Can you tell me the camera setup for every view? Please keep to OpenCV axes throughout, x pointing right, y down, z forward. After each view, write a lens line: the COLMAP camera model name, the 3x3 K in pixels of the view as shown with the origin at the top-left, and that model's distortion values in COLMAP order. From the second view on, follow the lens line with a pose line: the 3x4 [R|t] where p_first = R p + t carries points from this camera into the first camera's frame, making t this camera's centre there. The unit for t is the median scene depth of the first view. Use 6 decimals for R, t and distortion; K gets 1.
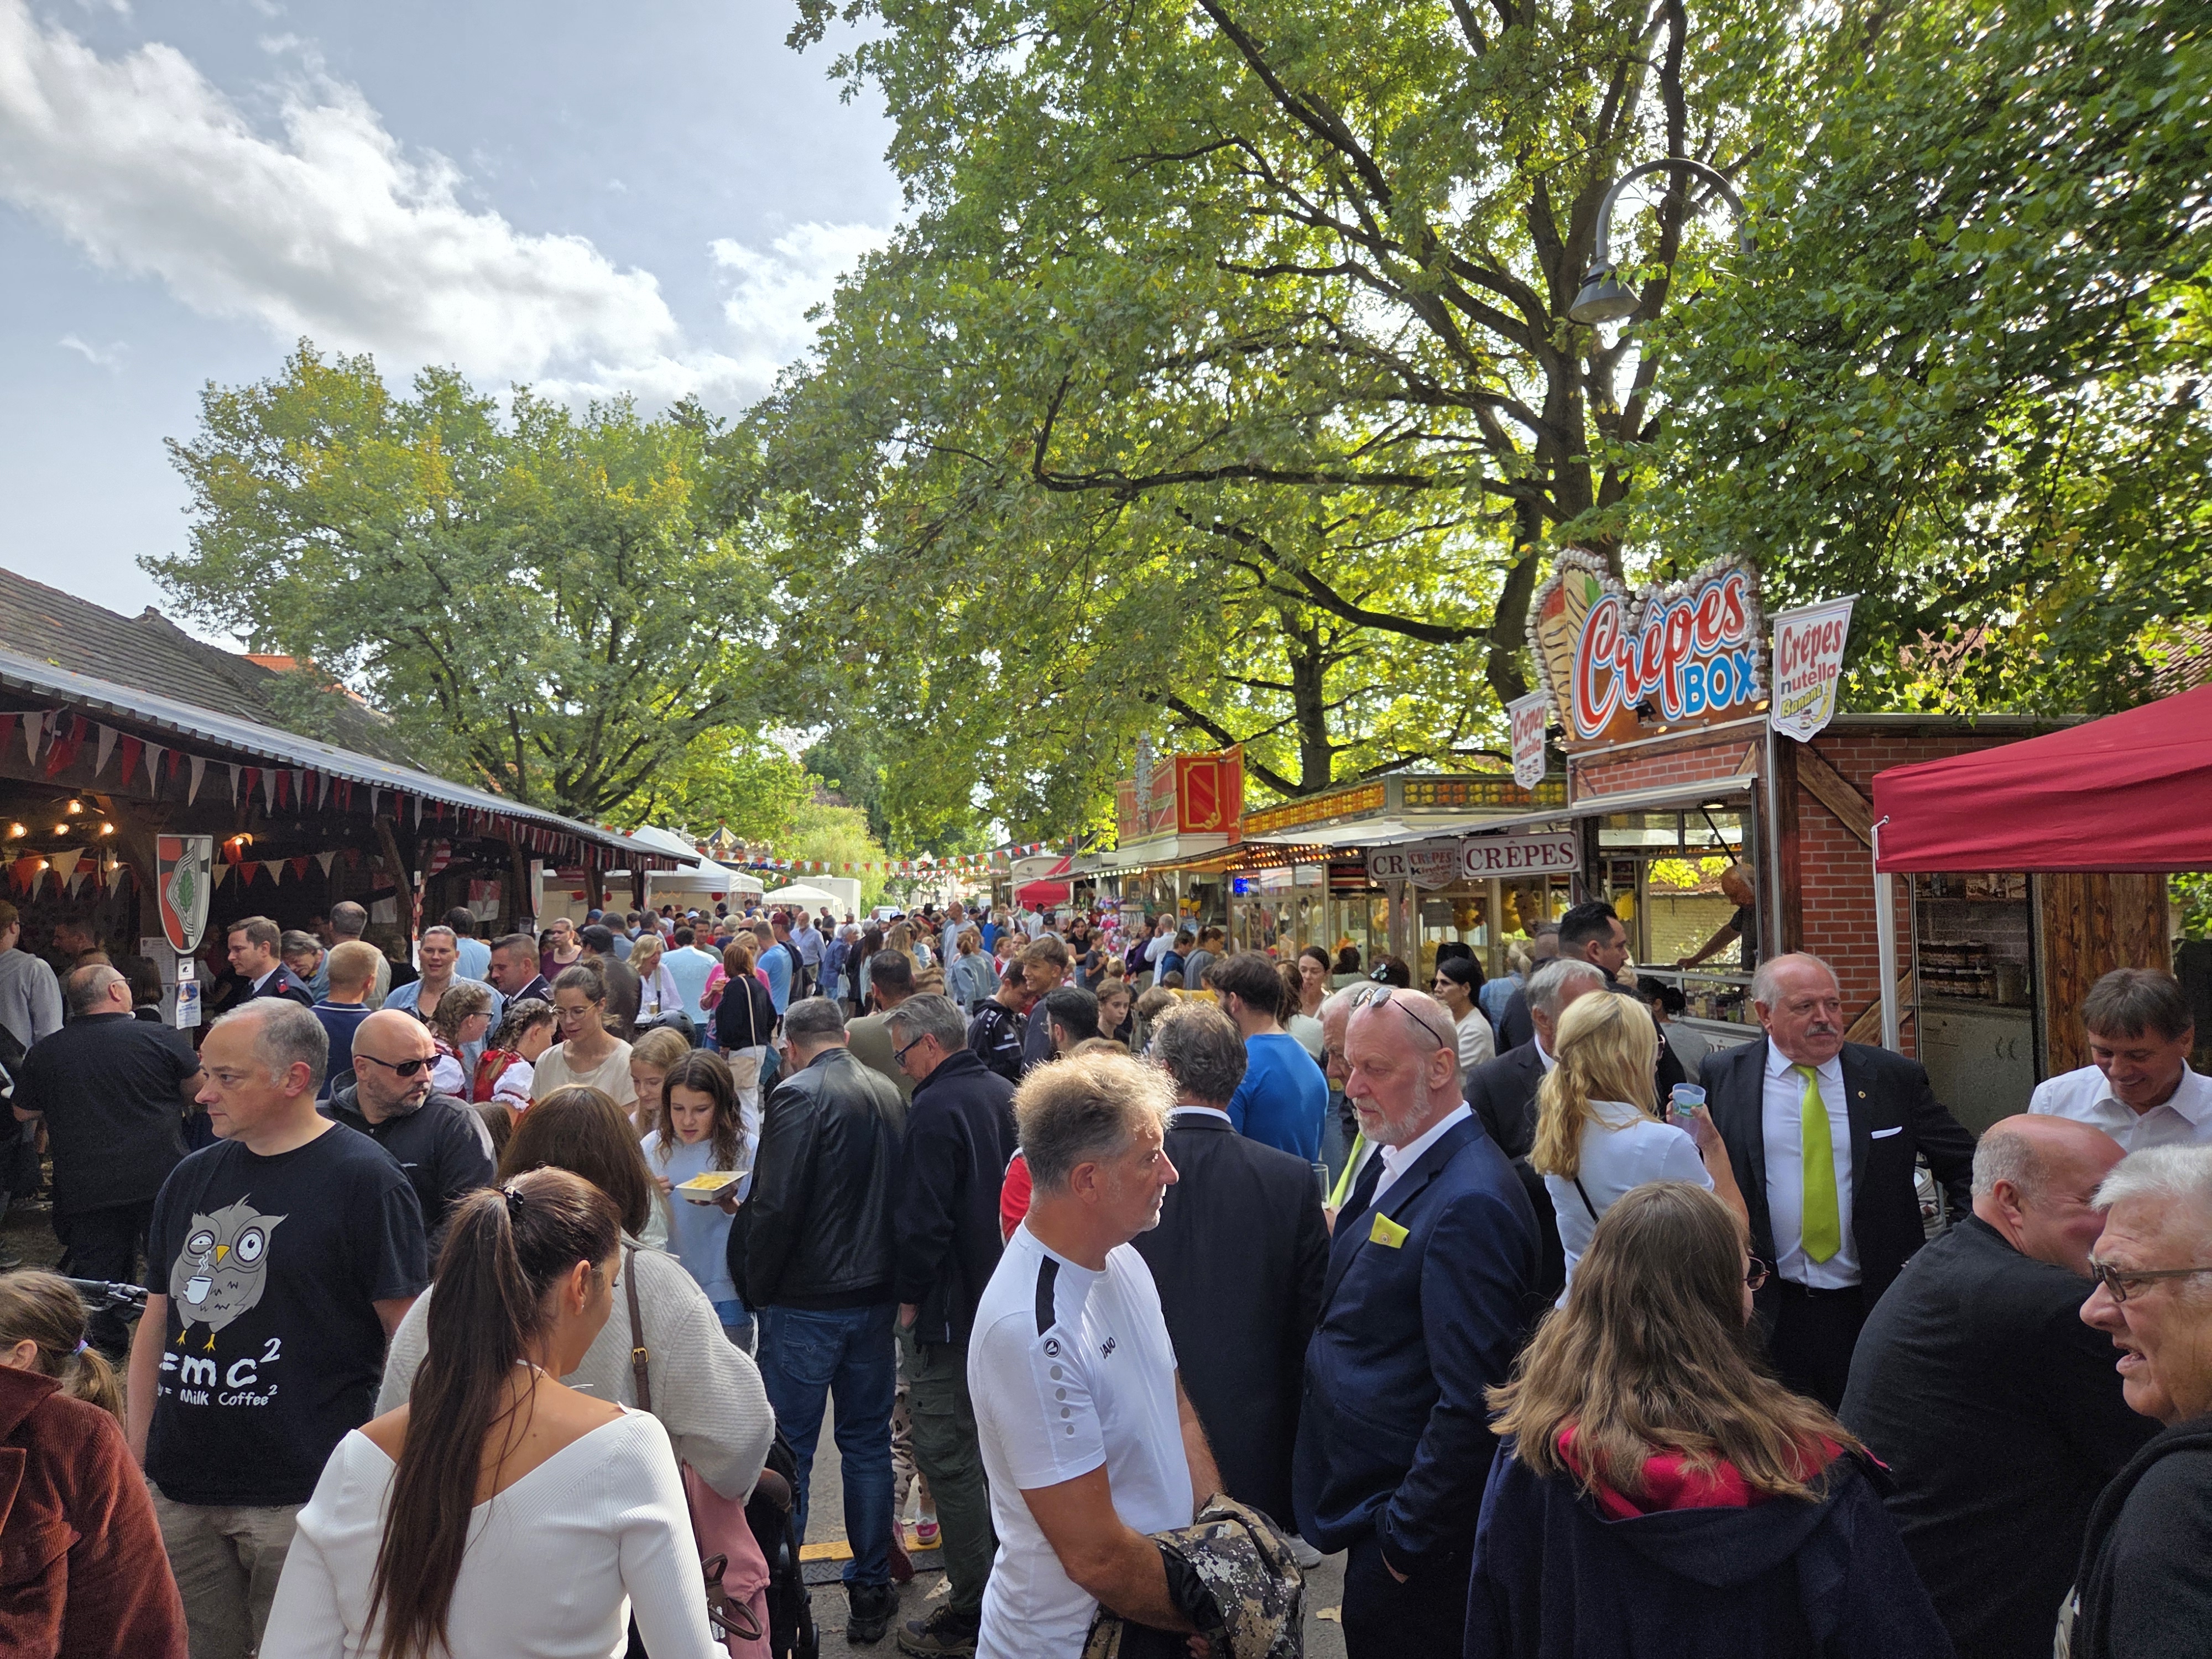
lens RADIAL K [[1615.5, 0, 1114.8], [0, 1615.5, 827.5], [0, 0, 1]] dist [0.040460, -0.009400]
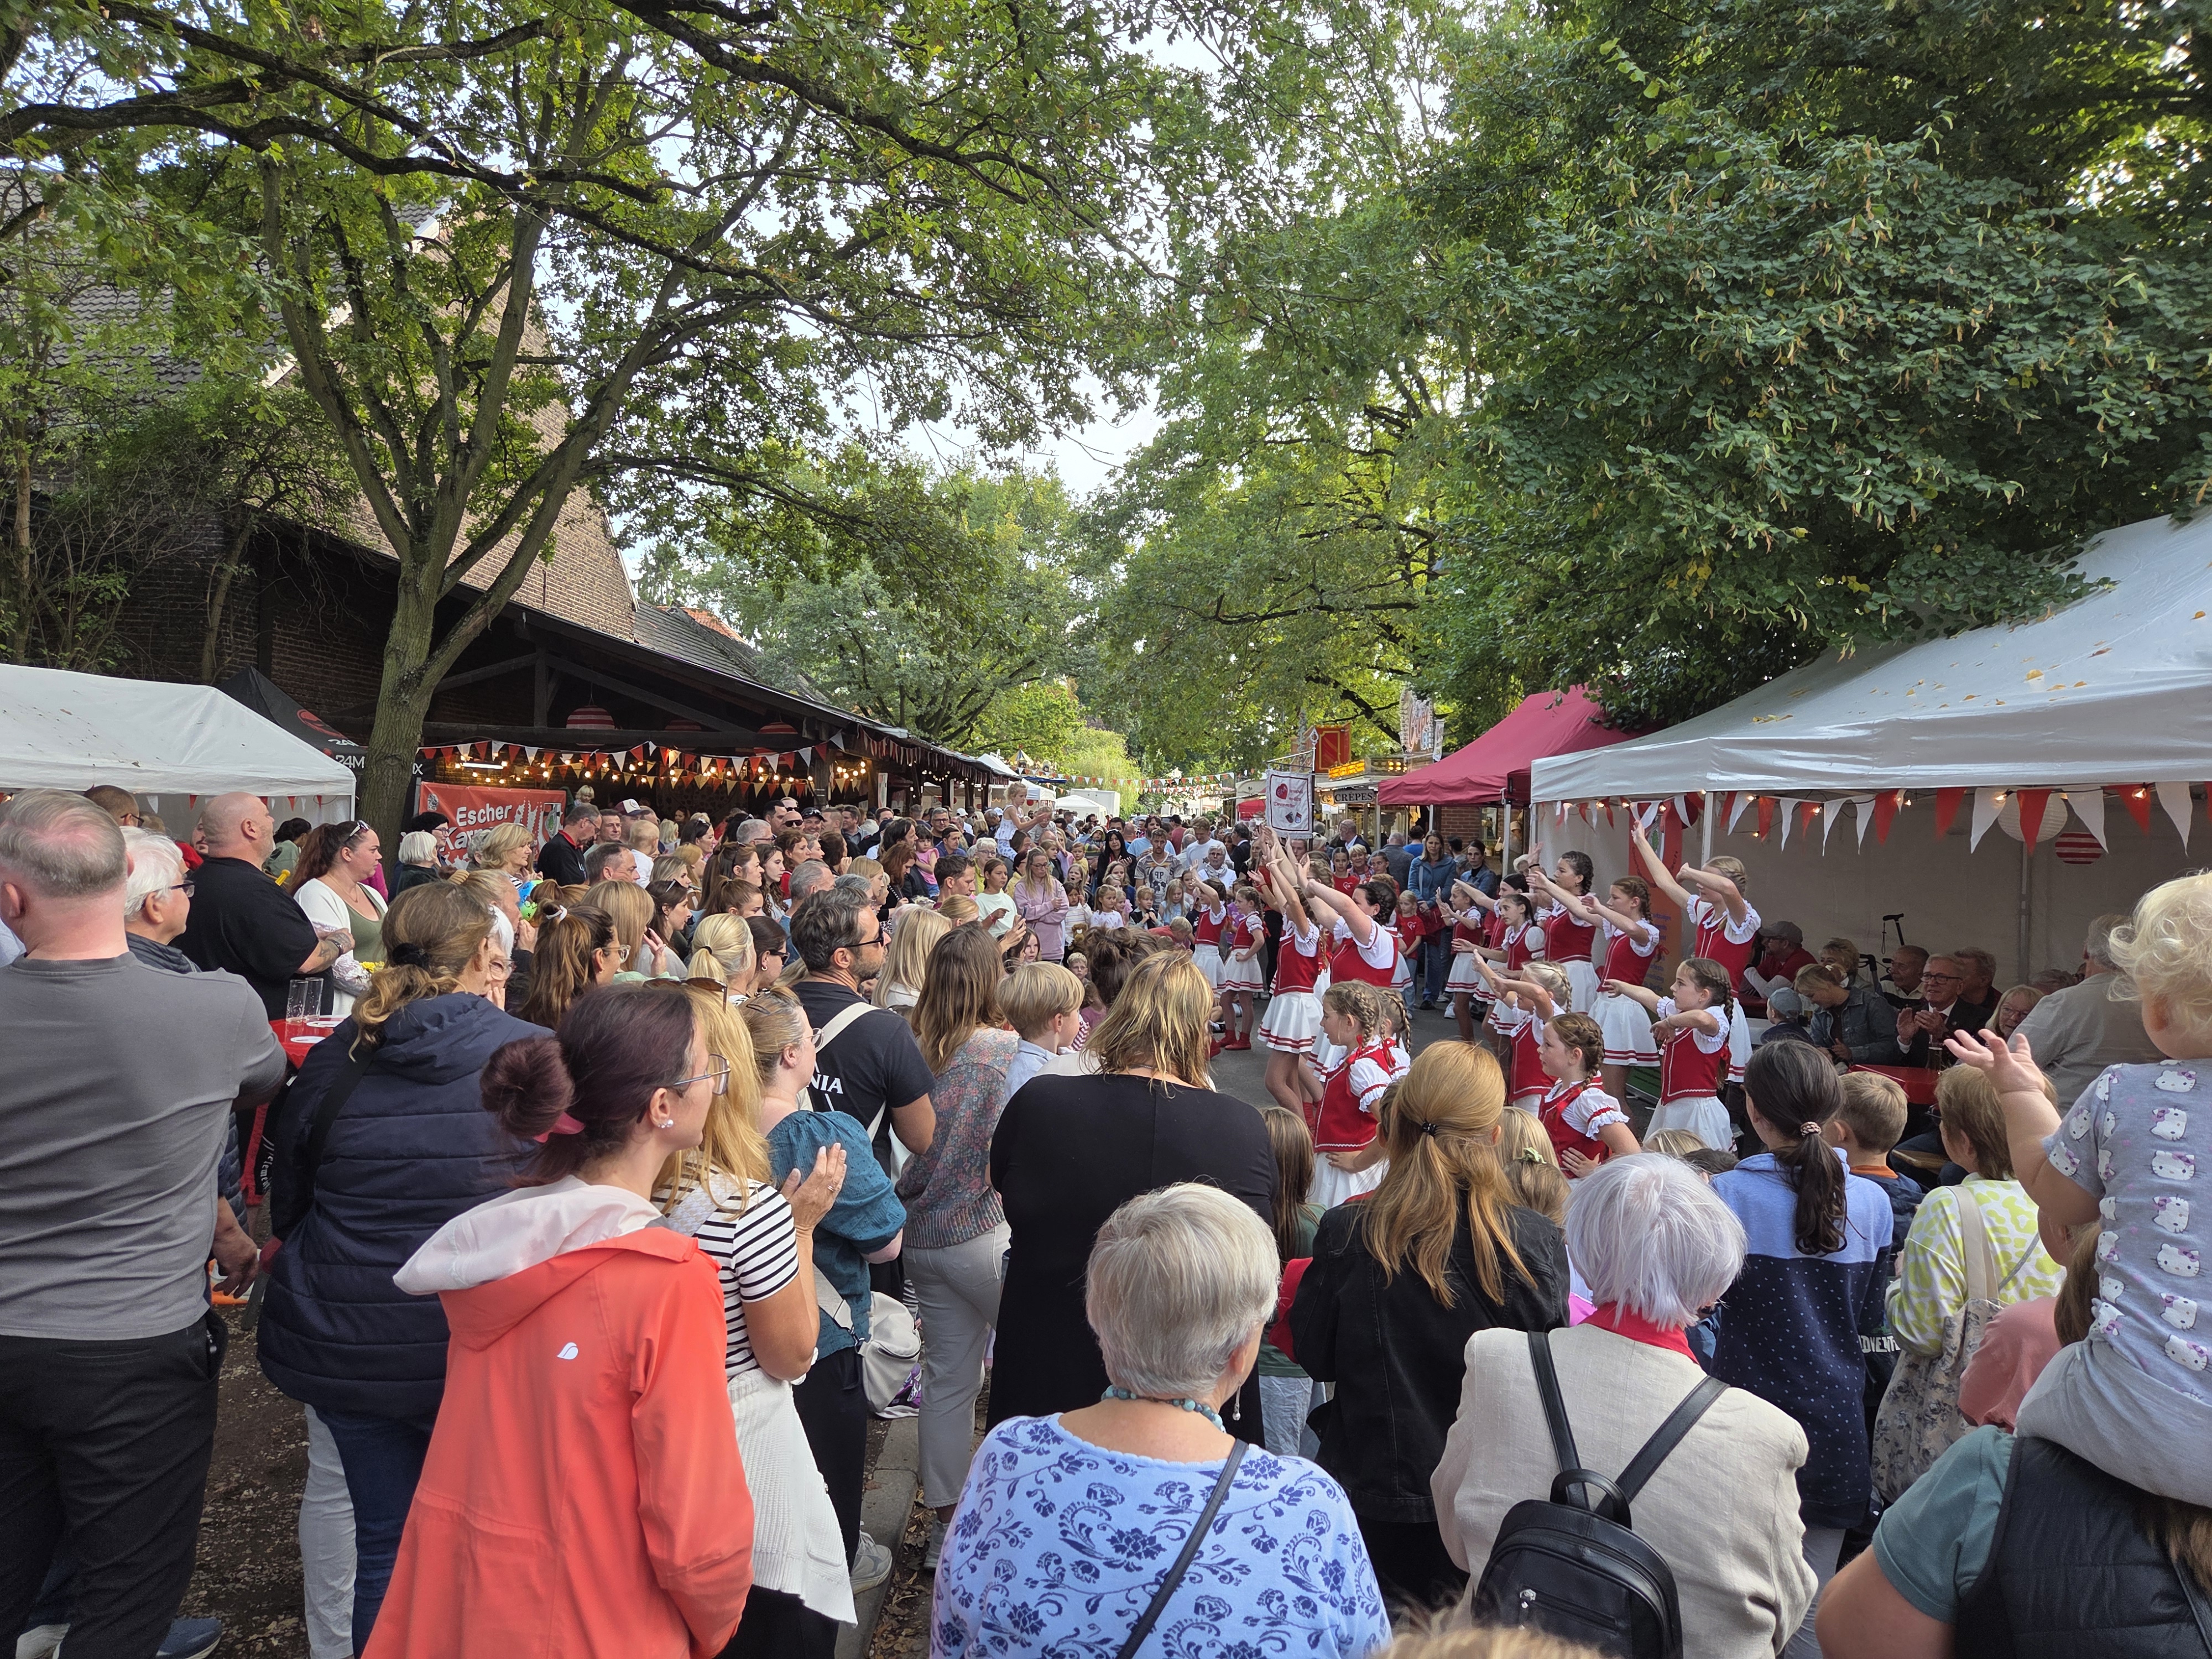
lens RADIAL K [[1615.5, 0, 1107.3], [0, 1615.5, 827.1], [0, 0, 1]] dist [0.040460, -0.009400]
pose [[0.986838, 0.034817, -0.157917, 0.029725], [-0.026416, 0.998137, 0.054996, -0.008608], [0.159537, -0.050100, 0.985920, -0.222311]]
